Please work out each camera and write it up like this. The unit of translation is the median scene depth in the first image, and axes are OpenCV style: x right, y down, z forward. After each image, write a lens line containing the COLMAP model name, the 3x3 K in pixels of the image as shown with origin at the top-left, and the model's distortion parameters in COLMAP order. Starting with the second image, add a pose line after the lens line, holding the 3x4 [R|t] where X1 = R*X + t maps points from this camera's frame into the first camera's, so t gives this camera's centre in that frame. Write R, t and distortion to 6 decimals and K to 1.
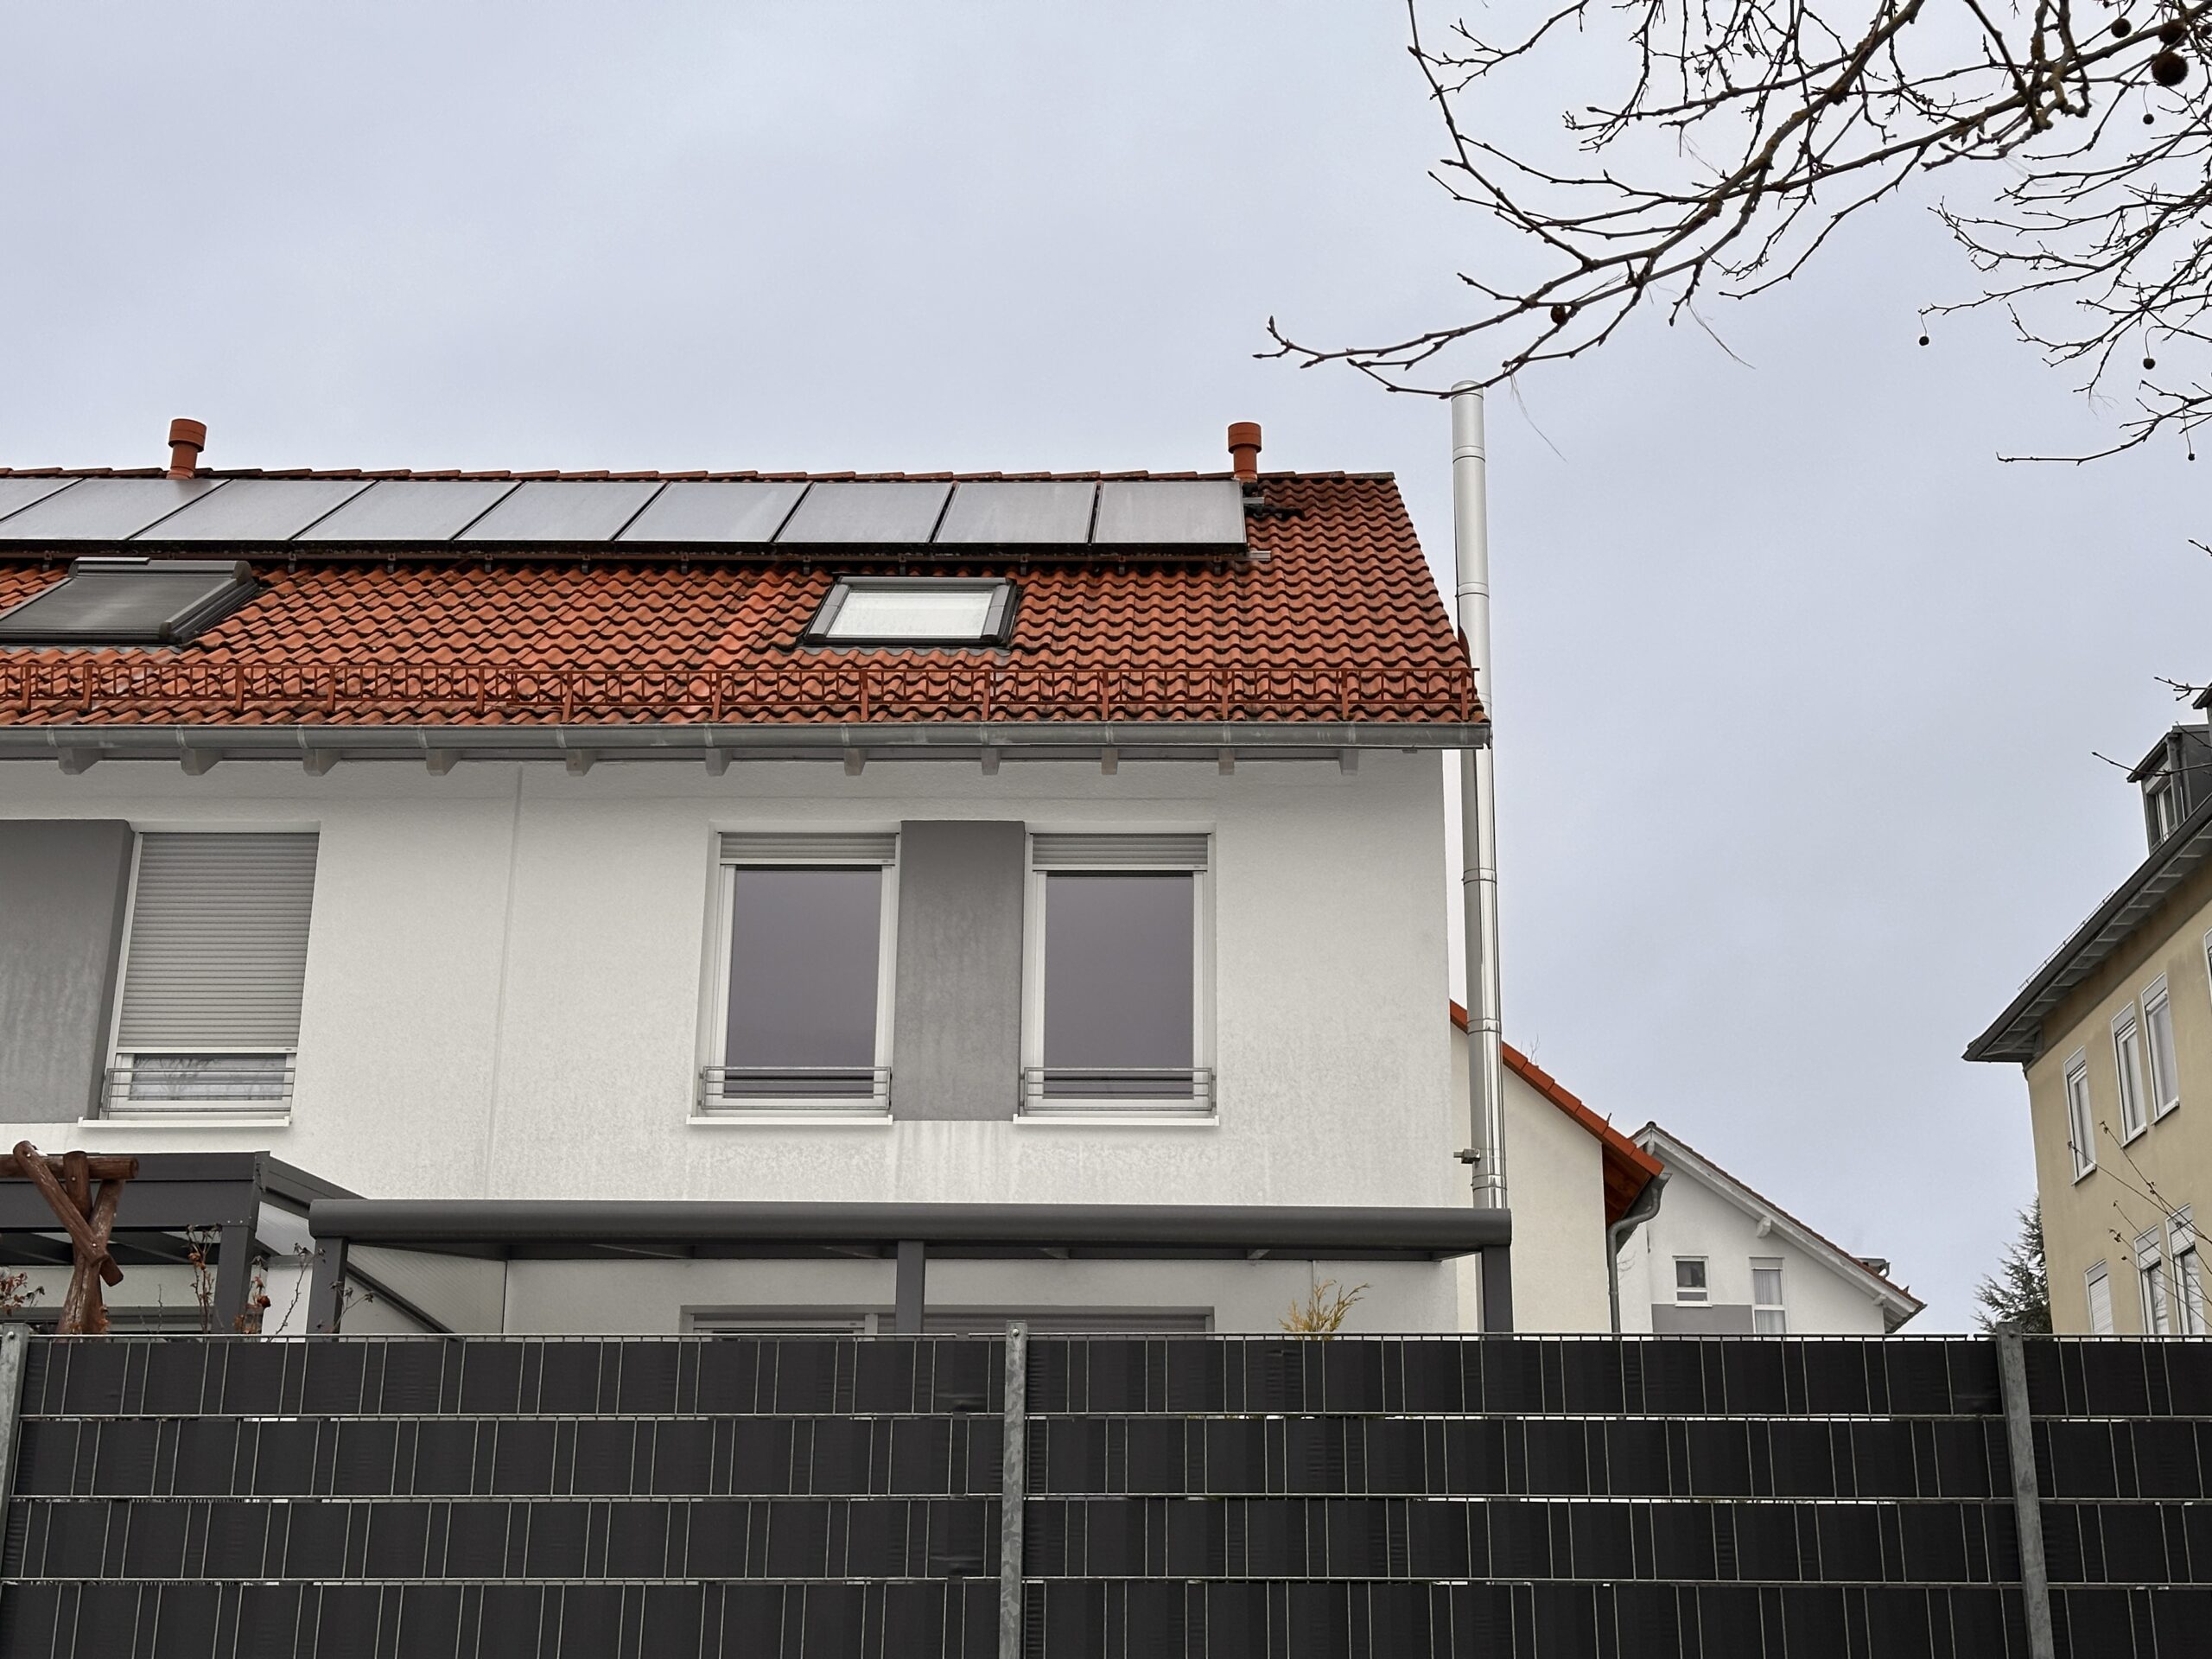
lens RADIAL K [[3039.3, 0, 1102.9], [0, 3039.3, 820.0], [0, 0, 1]] dist [0.107120, 0.000000]
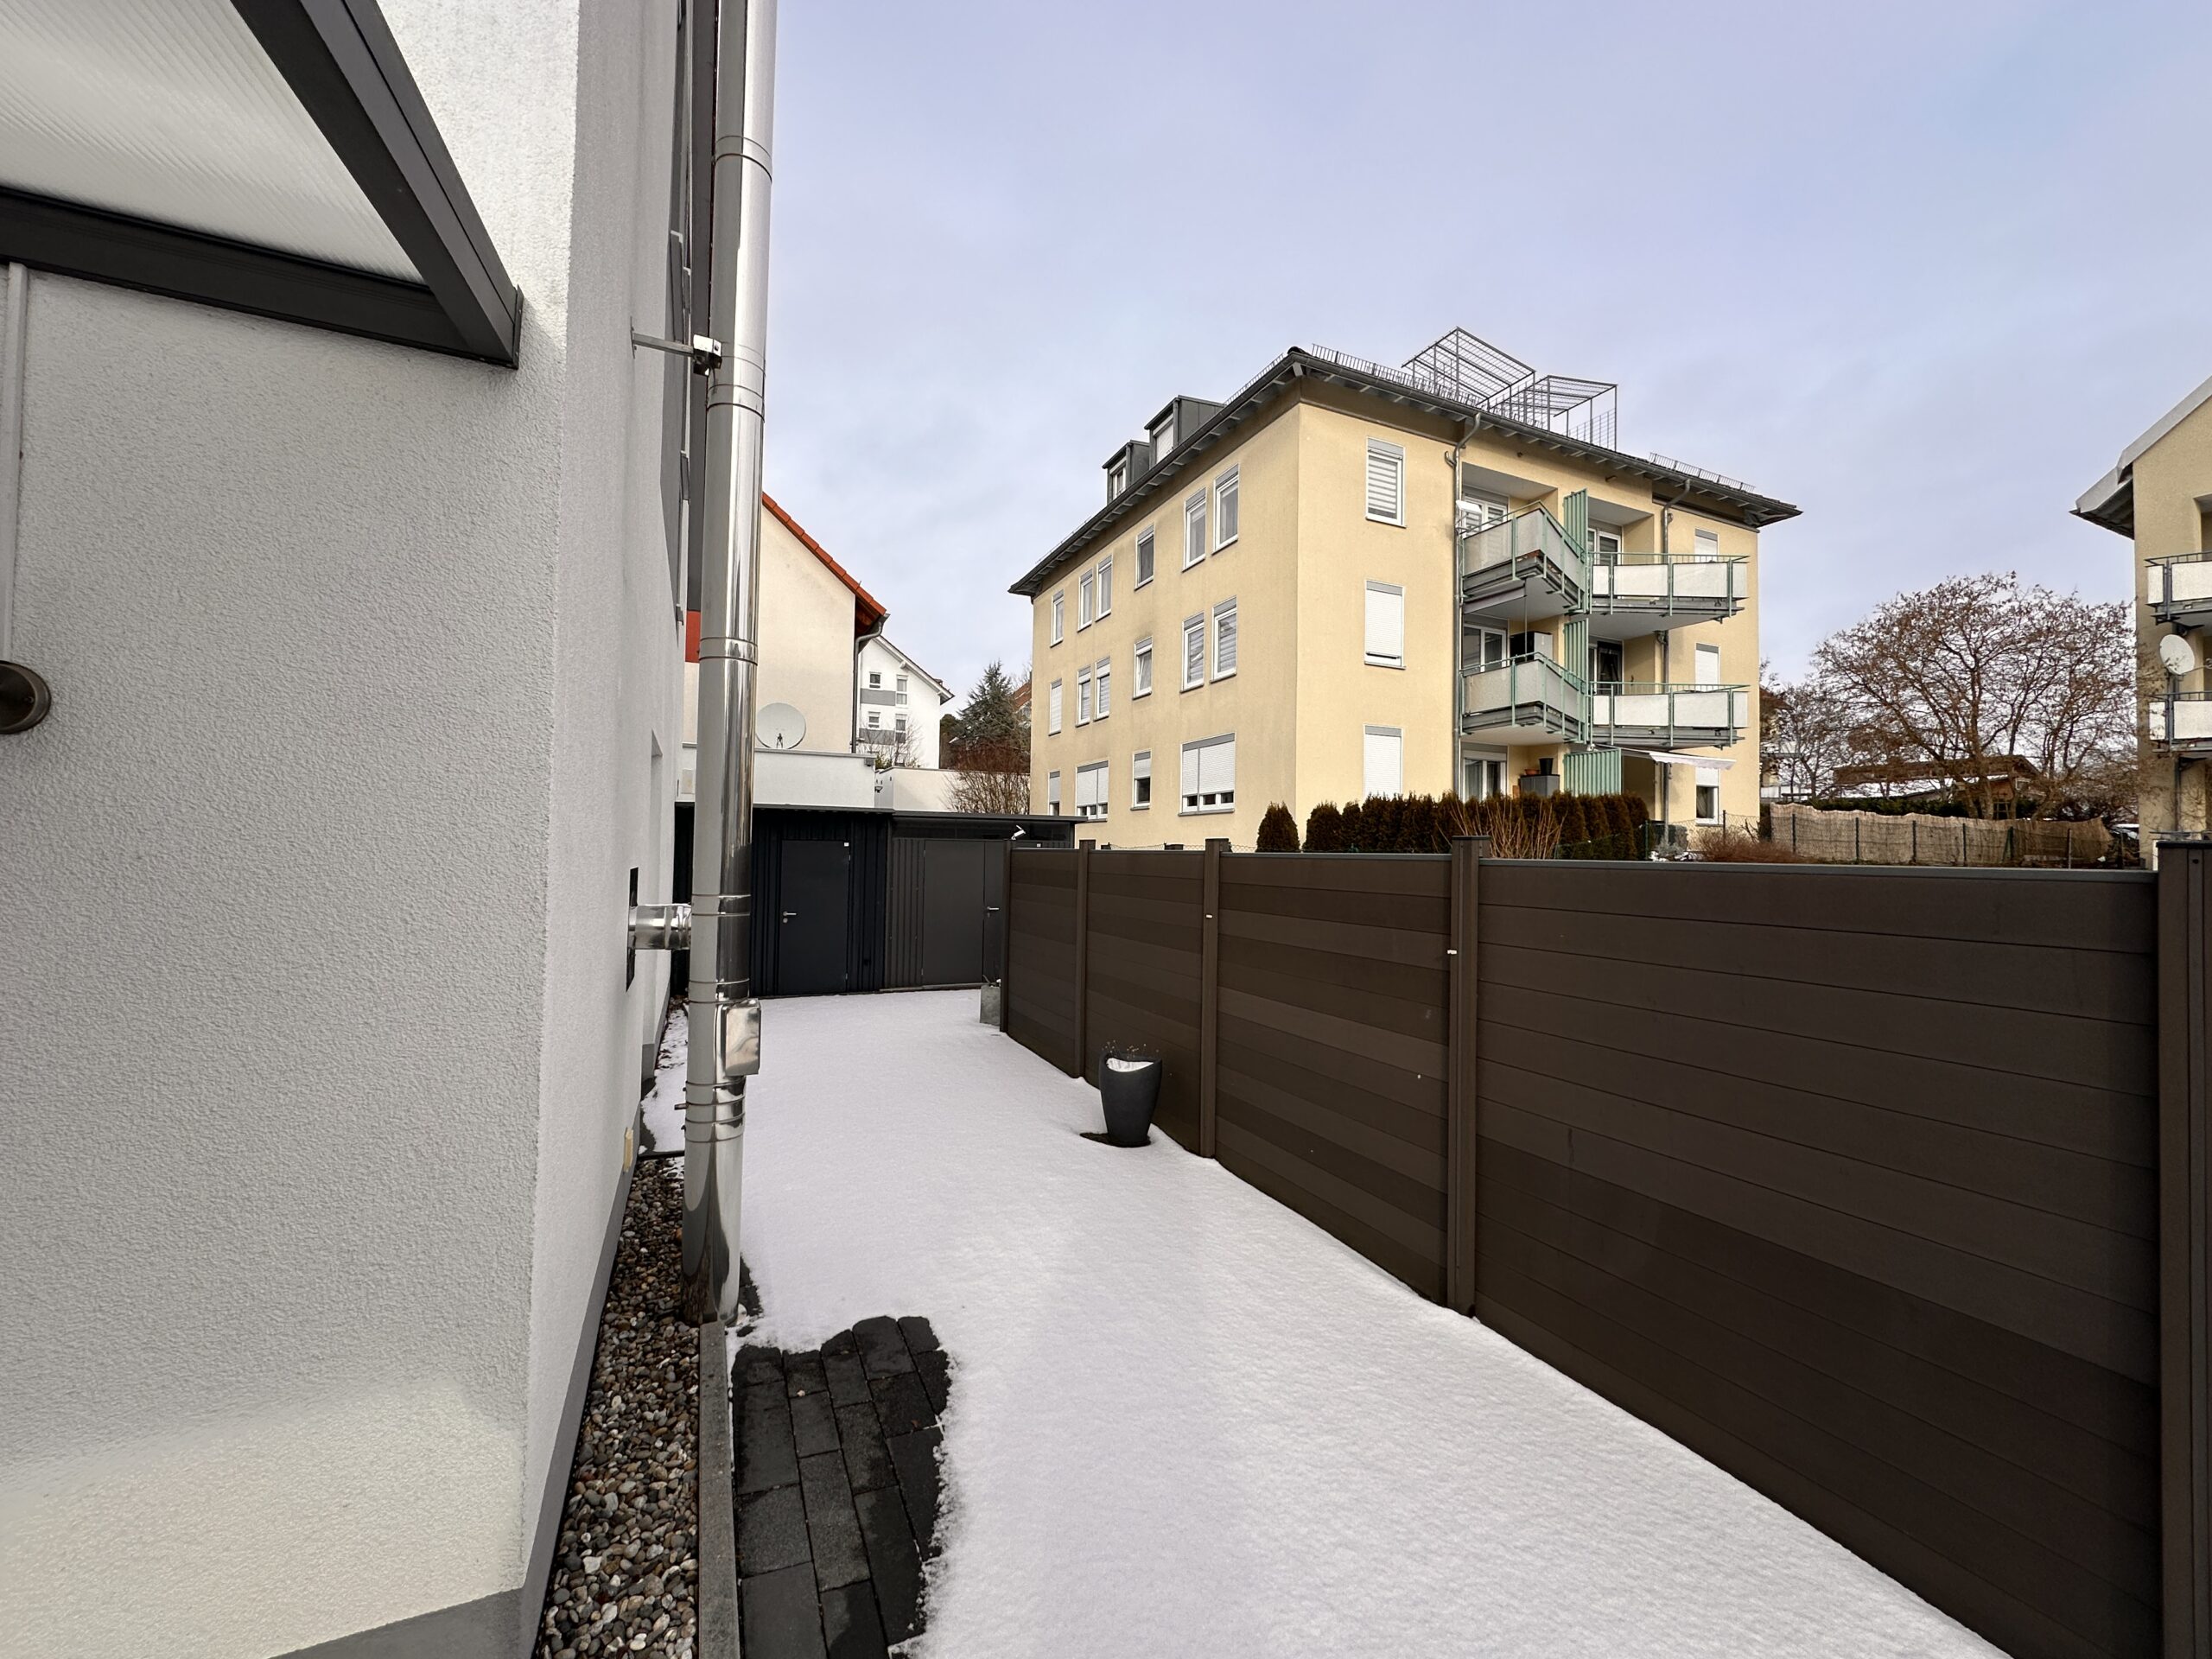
lens RADIAL K [[879.4, 0, 1100.8], [0, 879.4, 823.6], [0, 0, 1]] dist [-0.001983, 0.000353]
pose [[0.898564, 0.019971, 0.438388, 0.111320], [-0.148984, 0.953517, 0.261934, 0.134737], [-0.412779, -0.300678, 0.859771, 0.740685]]
